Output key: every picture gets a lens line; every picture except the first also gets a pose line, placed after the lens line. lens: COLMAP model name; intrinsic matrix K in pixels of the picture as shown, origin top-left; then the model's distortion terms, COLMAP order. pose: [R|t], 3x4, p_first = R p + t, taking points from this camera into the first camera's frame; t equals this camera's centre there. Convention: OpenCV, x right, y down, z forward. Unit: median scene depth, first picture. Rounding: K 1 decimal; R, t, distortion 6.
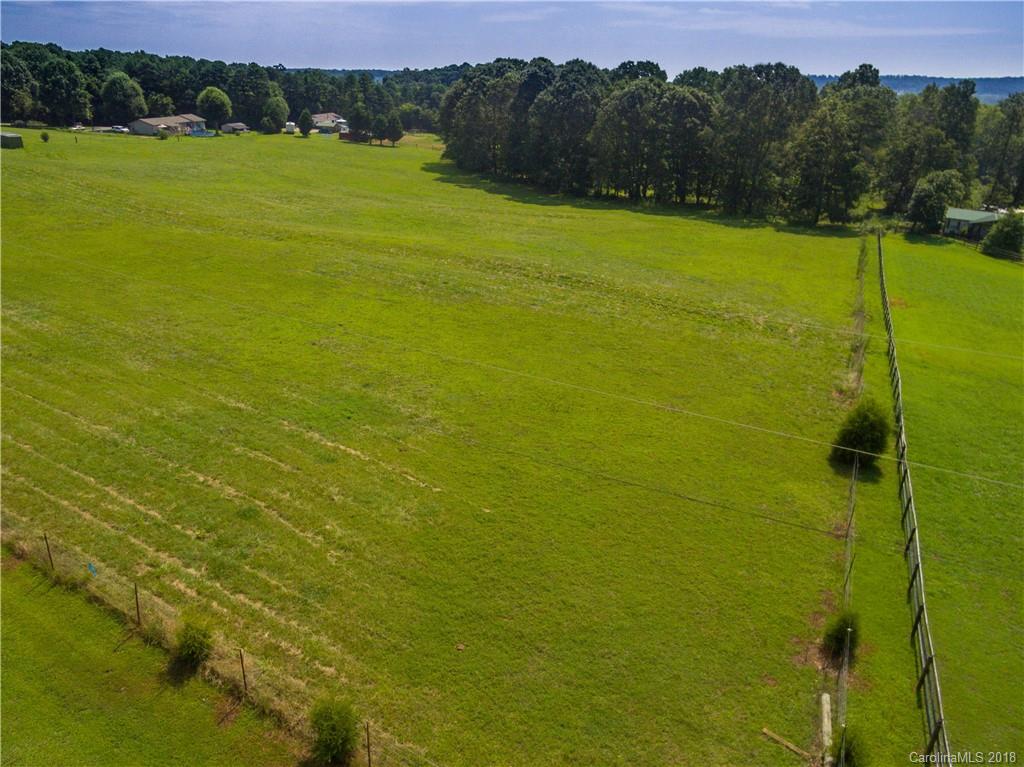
lens RADIAL K [[684.7, 0, 519.2], [0, 684.7, 381.3], [0, 0, 1]] dist [-0.063383, 0.038583]
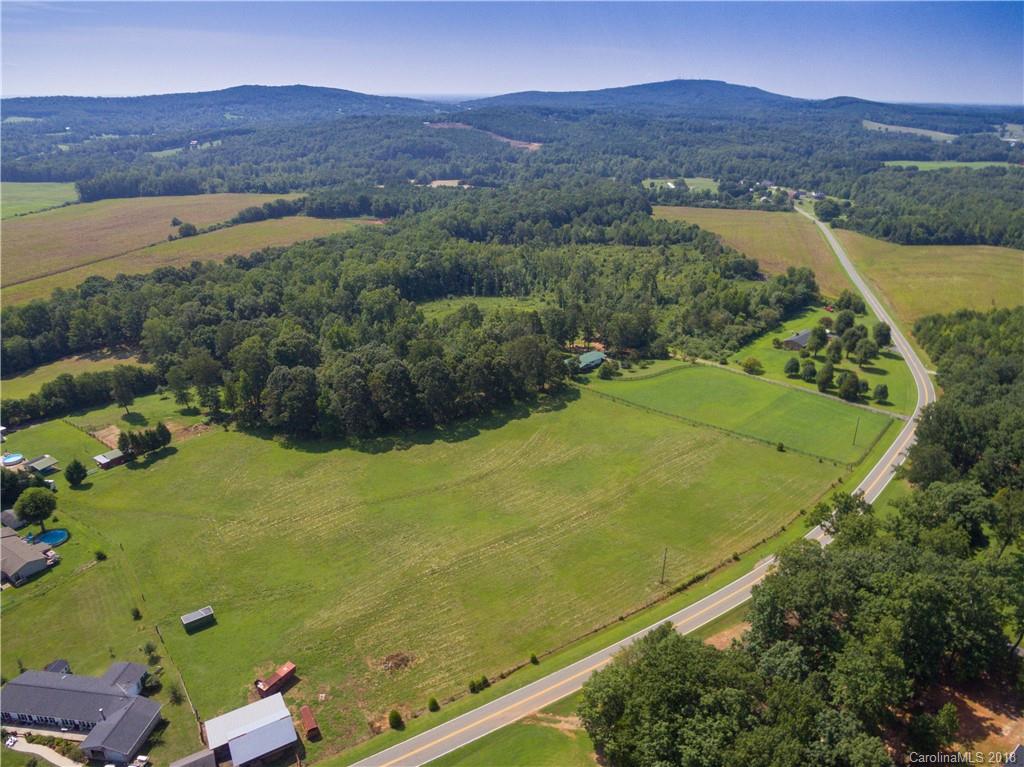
lens RADIAL K [[684.7, 0, 518.2], [0, 684.7, 378.0], [0, 0, 1]] dist [-0.063383, 0.038583]
pose [[0.316091, -0.397014, 0.861665, -3.801969], [0.404929, 0.877806, 0.255907, -2.119242], [-0.857974, 0.268023, 0.438229, 0.028470]]
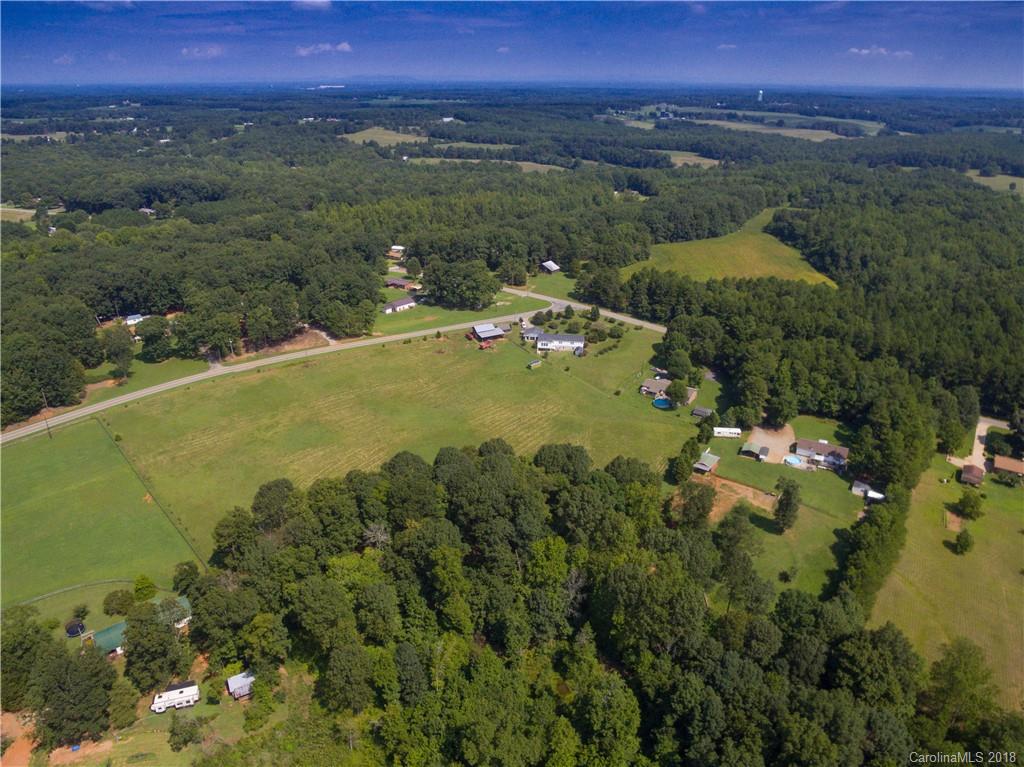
lens RADIAL K [[684.7, 0, 515.2], [0, 684.7, 389.4], [0, 0, 1]] dist [-0.063383, 0.038583]
pose [[-0.342366, 0.367944, -0.864524, 3.479651], [-0.408808, 0.770132, 0.489666, -3.862031], [0.845968, 0.521069, -0.113248, 3.480711]]
